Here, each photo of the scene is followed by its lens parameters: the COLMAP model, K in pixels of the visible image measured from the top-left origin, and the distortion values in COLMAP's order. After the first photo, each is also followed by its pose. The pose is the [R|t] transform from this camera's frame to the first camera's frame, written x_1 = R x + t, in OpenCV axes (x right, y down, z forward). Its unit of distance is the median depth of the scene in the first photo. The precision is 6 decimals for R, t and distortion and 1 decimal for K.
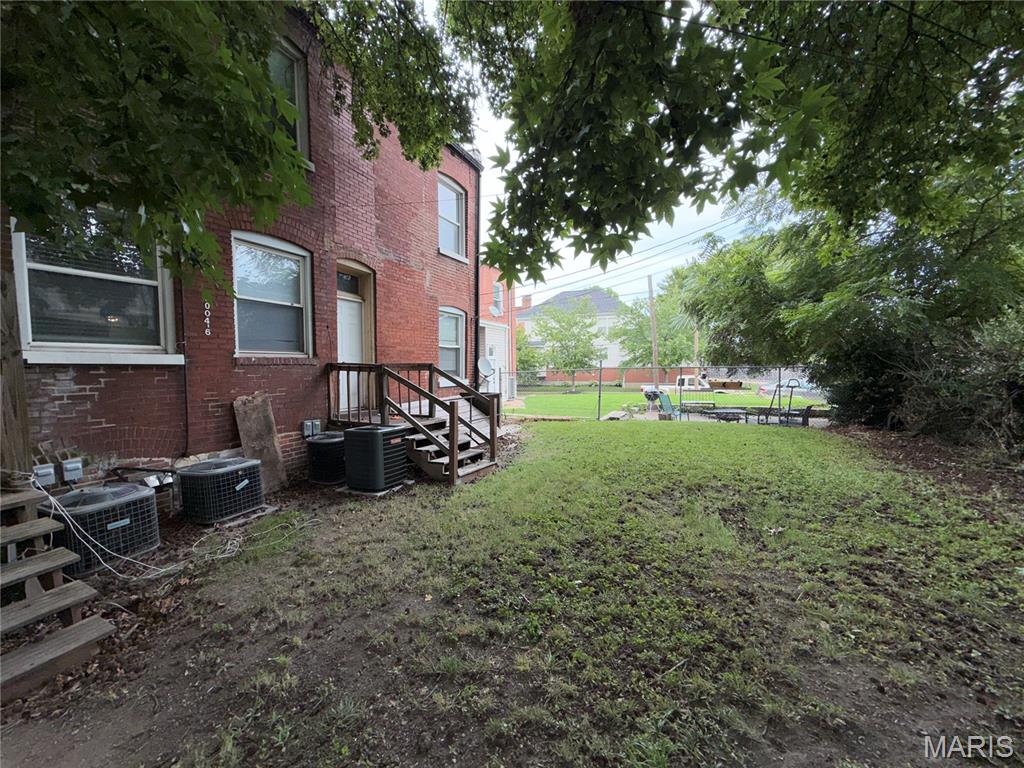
lens RADIAL K [[405.7, 0, 512.0], [0, 405.7, 384.0], [0, 0, 1]] dist [-0.003300, -0.000256]
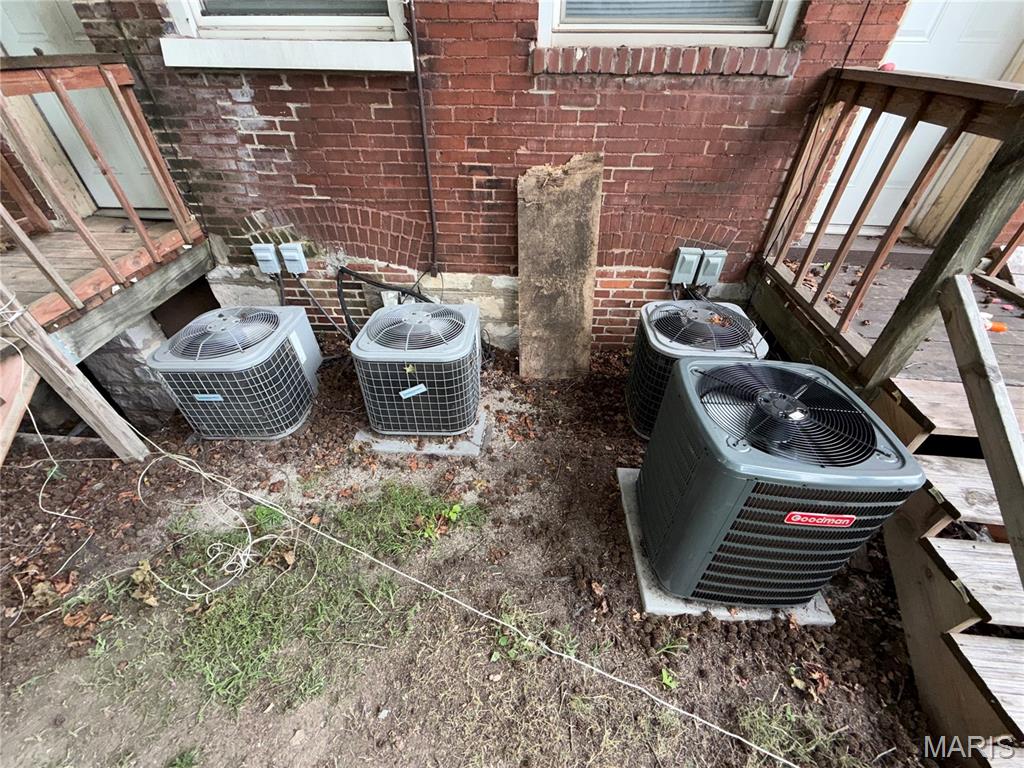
lens RADIAL K [[405.7, 0, 512.0], [0, 405.7, 384.0], [0, 0, 1]] dist [-0.003300, -0.000256]
pose [[0.365513, 0.591982, -0.718301, -0.276228], [-0.051778, 0.783435, 0.619314, -0.062355], [0.929365, -0.189175, 0.317007, 0.940805]]
